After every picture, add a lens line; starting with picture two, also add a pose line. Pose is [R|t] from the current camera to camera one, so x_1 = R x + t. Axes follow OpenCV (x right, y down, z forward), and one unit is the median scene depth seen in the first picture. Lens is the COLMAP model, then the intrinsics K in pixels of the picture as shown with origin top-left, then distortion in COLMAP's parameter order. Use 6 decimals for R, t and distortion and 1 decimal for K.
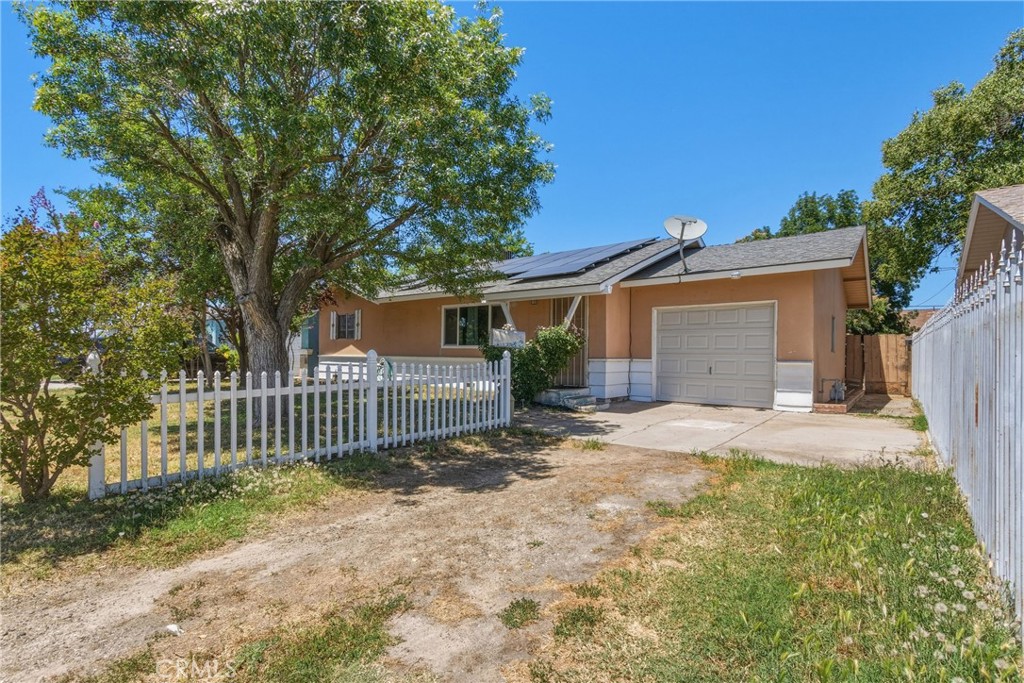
lens RADIAL K [[467.8, 0, 502.3], [0, 467.8, 349.9], [0, 0, 1]] dist [-0.000797, -0.000201]
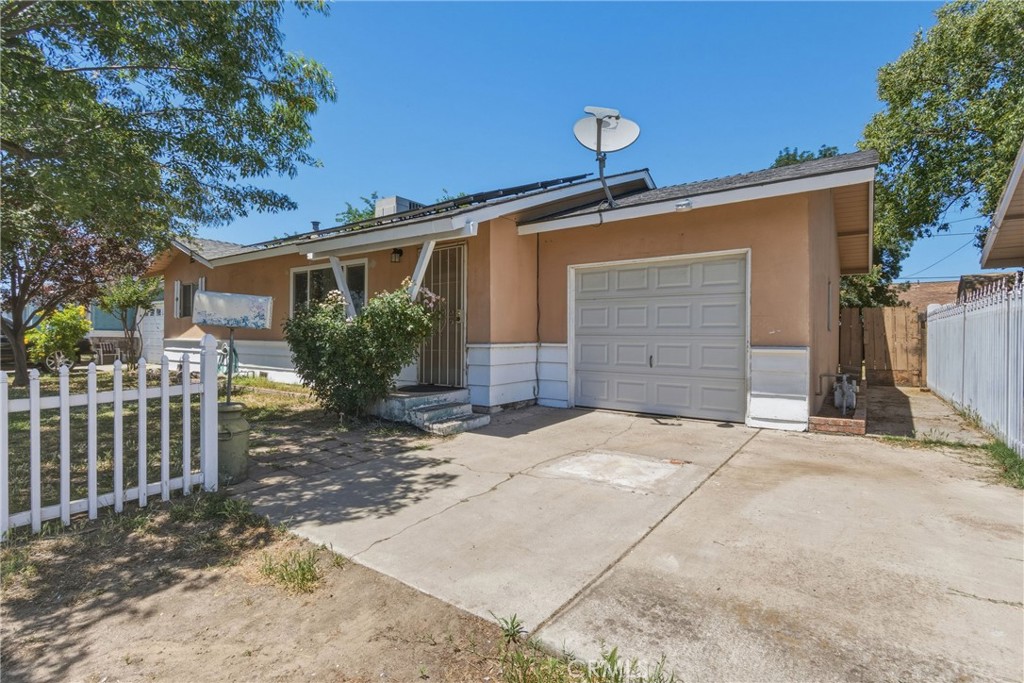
lens RADIAL K [[463.2, 0, 510.5], [0, 463.2, 328.8], [0, 0, 1]] dist [0.002014, 0.000178]
pose [[0.998820, -0.006259, 0.048161, 0.204984], [0.006328, 0.999979, -0.001281, -0.000697], [-0.048152, 0.001584, 0.998839, 0.343717]]
